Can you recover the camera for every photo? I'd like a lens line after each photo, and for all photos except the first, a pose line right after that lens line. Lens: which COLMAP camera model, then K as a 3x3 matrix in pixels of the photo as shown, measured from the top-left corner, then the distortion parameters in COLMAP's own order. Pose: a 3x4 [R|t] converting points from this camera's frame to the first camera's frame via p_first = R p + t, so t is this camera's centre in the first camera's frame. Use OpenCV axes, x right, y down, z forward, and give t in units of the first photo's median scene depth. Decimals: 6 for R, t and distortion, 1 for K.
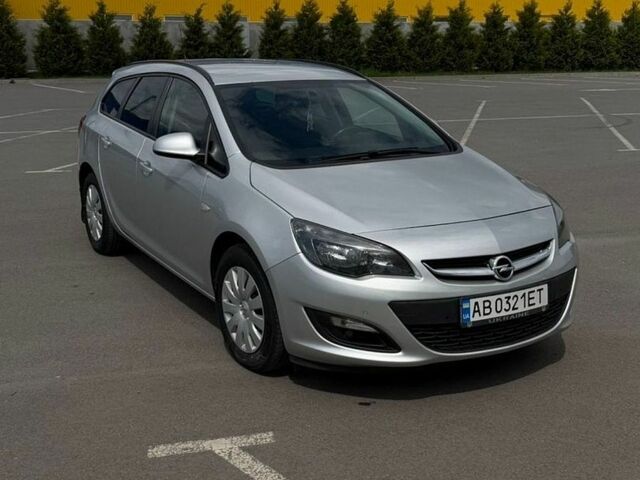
lens RADIAL K [[796.7, 0, 320.0], [0, 796.7, 240.0], [0, 0, 1]] dist [0.203232, -0.499786]
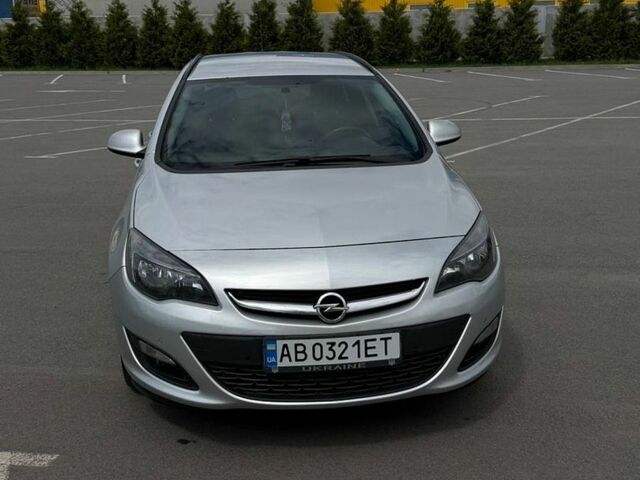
lens RADIAL K [[796.7, 0, 320.0], [0, 796.7, 240.0], [0, 0, 1]] dist [0.203232, -0.499786]
pose [[0.917713, 0.082437, -0.388597, 0.514156], [-0.076691, 0.996594, 0.030305, -0.056912], [0.389772, 0.001991, 0.920909, 0.225784]]
